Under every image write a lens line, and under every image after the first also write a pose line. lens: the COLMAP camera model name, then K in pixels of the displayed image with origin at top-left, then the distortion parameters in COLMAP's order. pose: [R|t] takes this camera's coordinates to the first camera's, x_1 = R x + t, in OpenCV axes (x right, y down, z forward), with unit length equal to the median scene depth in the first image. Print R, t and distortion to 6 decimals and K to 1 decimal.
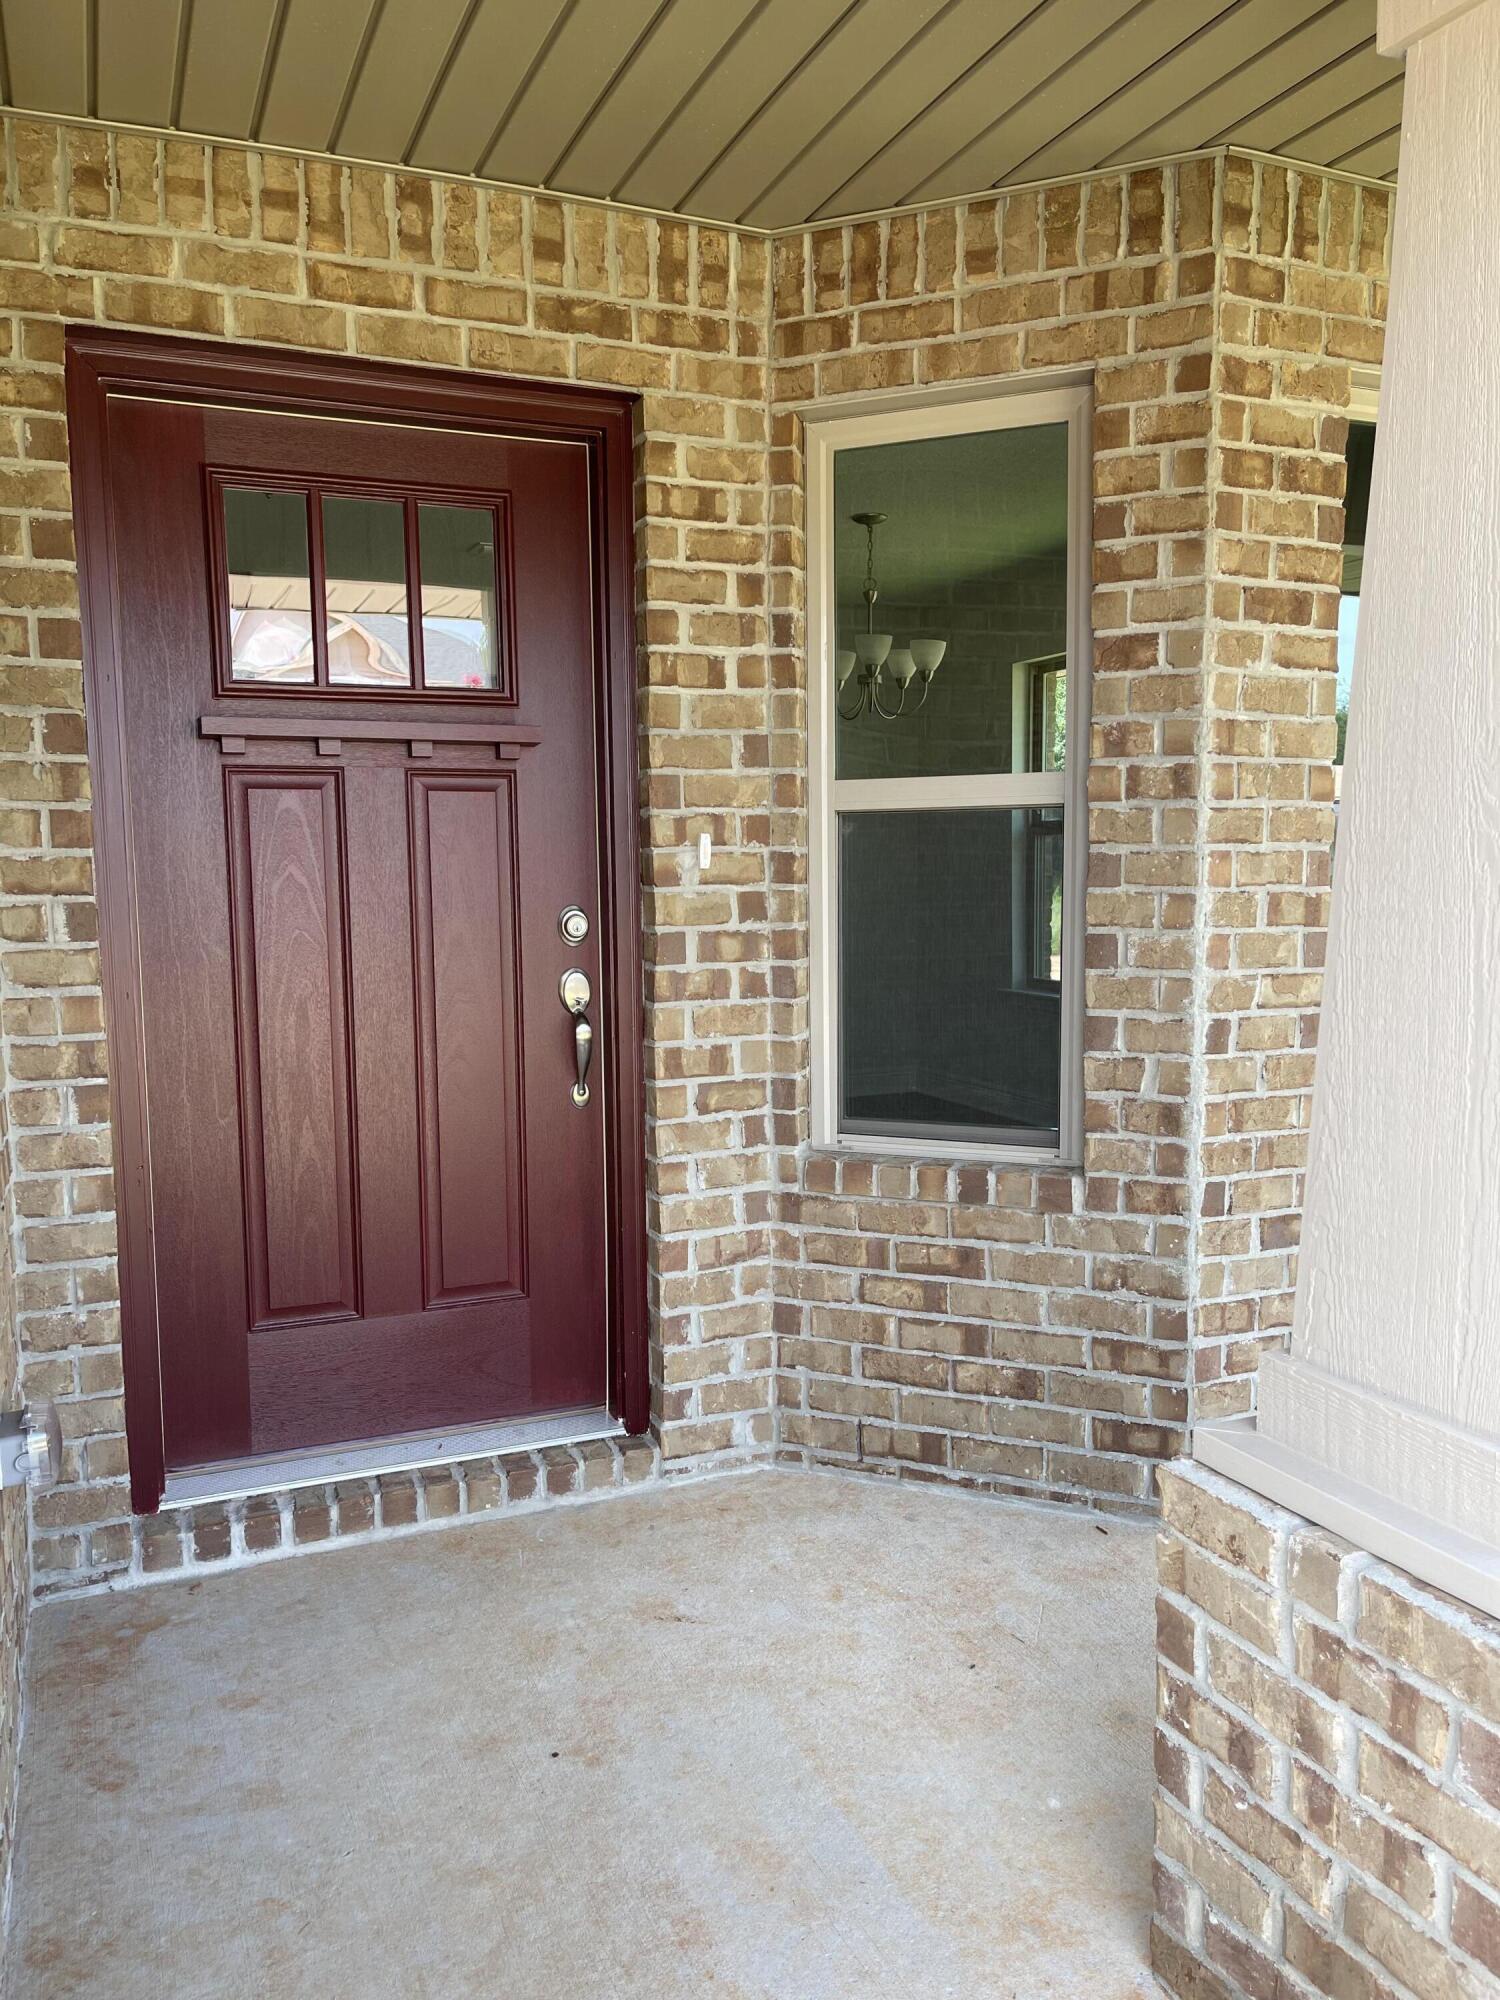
lens RADIAL K [[1585.2, 0, 765.8], [0, 1585.2, 1076.7], [0, 0, 1]] dist [0.069023, -0.066531]
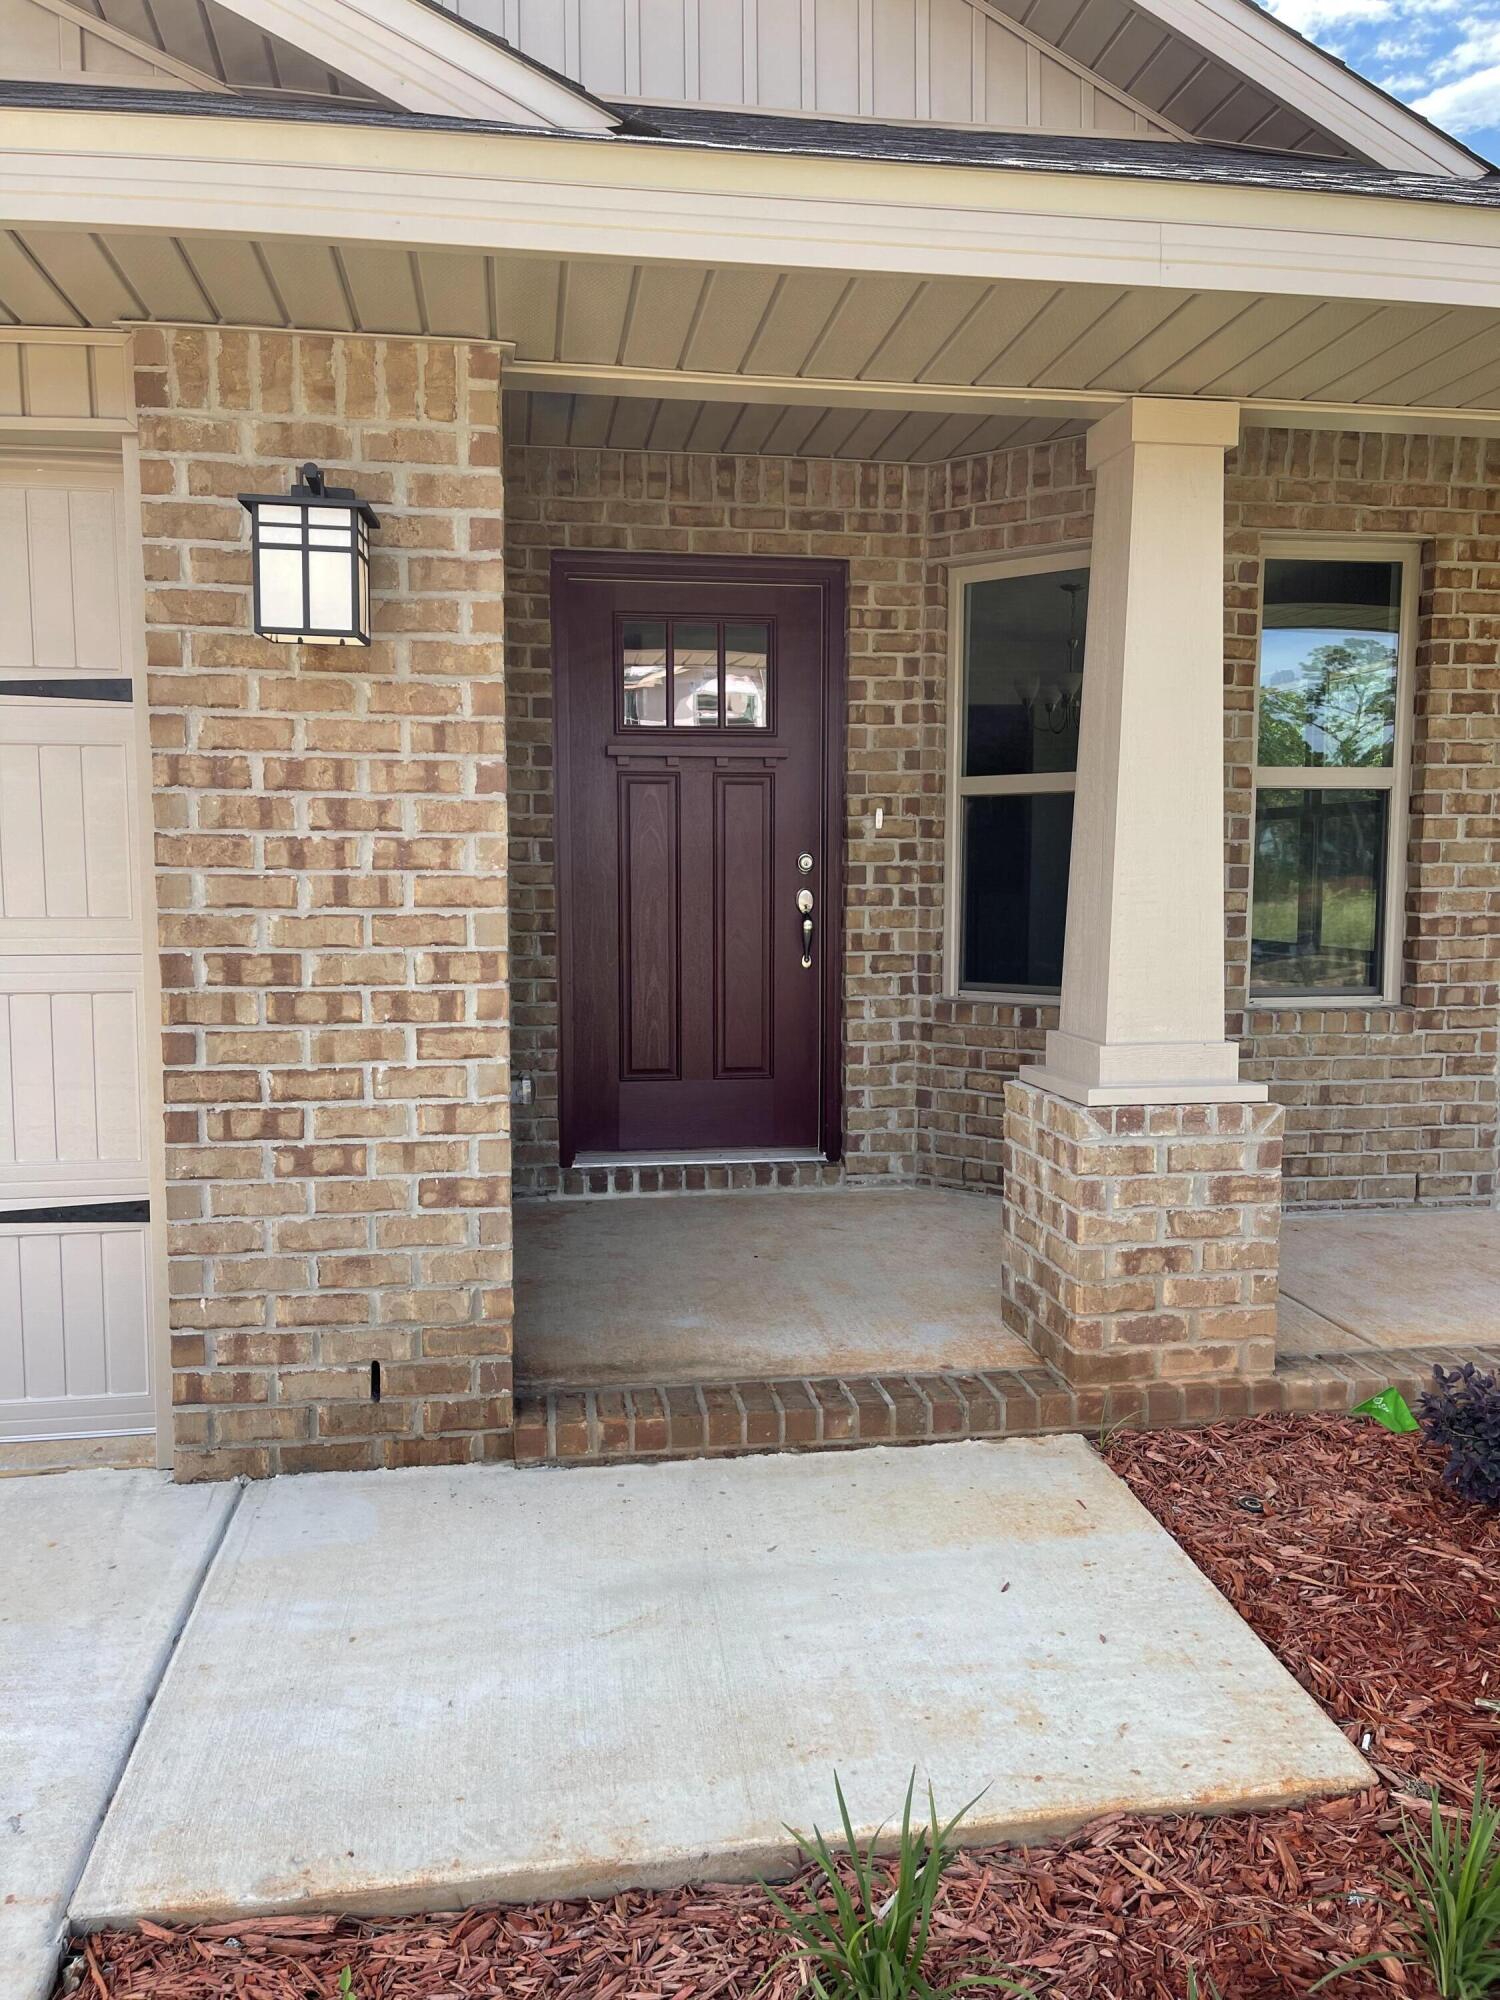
lens RADIAL K [[1585.2, 0, 782.9], [0, 1585.2, 1092.1], [0, 0, 1]] dist [0.069023, -0.066531]
pose [[0.975871, 0.038675, -0.214897, 0.248908], [-0.037130, 0.999247, 0.011224, 0.143547], [0.215169, -0.002974, 0.976572, -0.732164]]
